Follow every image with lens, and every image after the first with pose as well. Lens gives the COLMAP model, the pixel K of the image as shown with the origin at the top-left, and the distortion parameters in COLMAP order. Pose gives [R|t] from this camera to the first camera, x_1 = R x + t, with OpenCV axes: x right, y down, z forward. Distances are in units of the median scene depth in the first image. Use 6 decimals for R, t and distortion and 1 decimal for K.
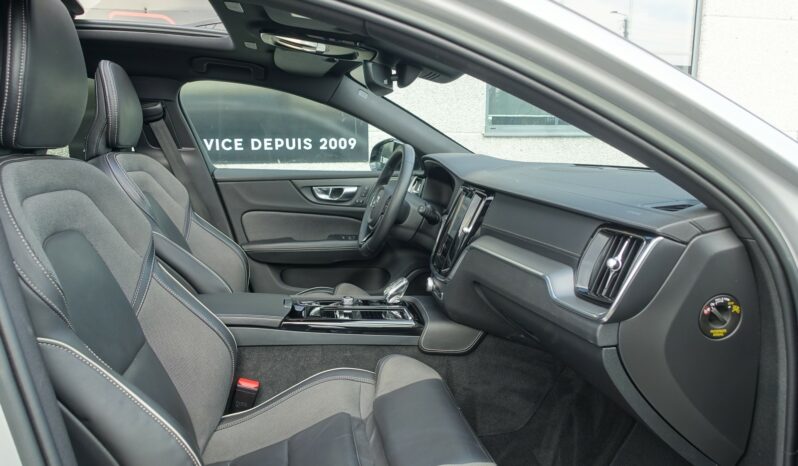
lens RADIAL K [[550.7, 0, 399.0], [0, 550.7, 233.0], [0, 0, 1]] dist [-0.007525, 0.004145]
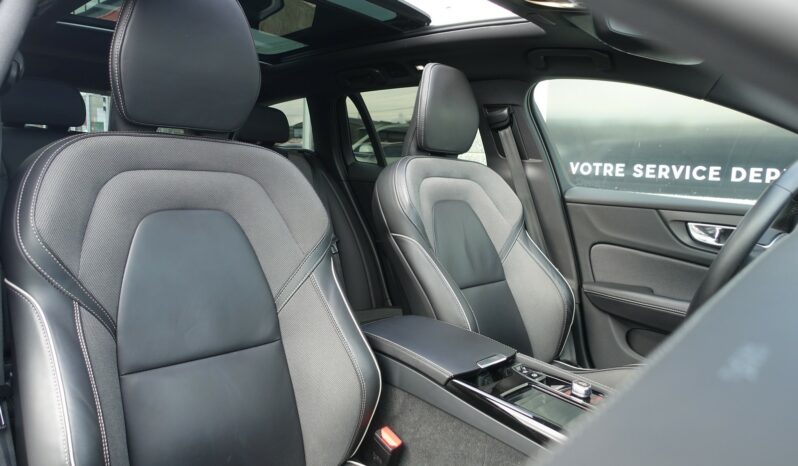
lens RADIAL K [[550.7, 0, 399.0], [0, 550.7, 233.0], [0, 0, 1]] dist [-0.007525, 0.004145]
pose [[0.579555, 0.130769, -0.804373, 0.192247], [-0.182685, 0.982769, 0.028146, -0.023691], [0.794193, 0.130634, 0.593458, 0.302107]]
